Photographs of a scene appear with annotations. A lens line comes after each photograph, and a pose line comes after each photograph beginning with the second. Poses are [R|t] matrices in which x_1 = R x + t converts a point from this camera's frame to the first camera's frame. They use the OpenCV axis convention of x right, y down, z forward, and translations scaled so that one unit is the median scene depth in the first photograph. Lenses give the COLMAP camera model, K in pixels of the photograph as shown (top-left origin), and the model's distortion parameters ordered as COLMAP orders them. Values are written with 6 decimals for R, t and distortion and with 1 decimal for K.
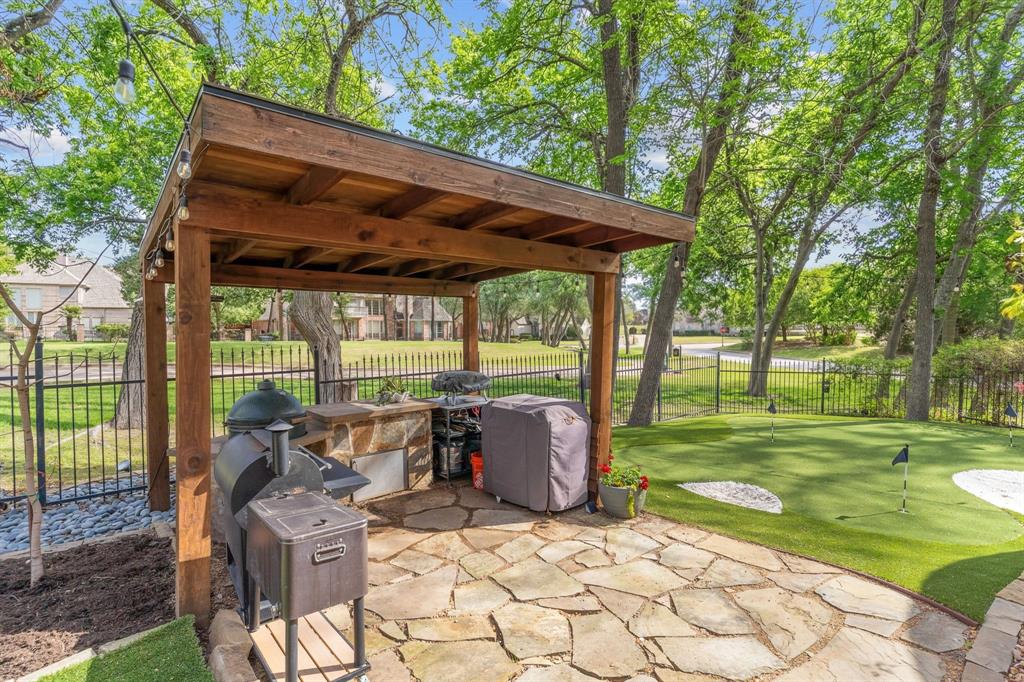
lens RADIAL K [[497.6, 0, 512.0], [0, 497.6, 341.0], [0, 0, 1]] dist [0.000062, 0.000205]
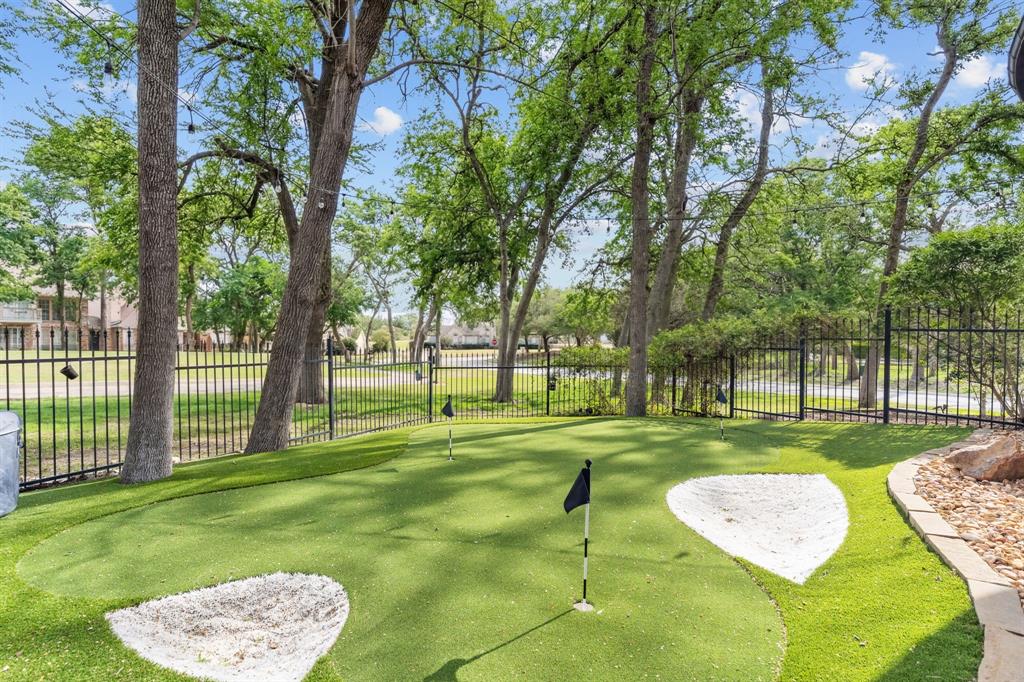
lens RADIAL K [[514.0, 0, 512.0], [0, 514.0, 341.0], [0, 0, 1]] dist [-0.000868, -0.000053]
pose [[0.908681, 0.000921, 0.417491, 0.228763], [0.010342, 0.999641, -0.024716, 0.045689], [-0.417364, 0.026777, 0.908345, 0.255152]]
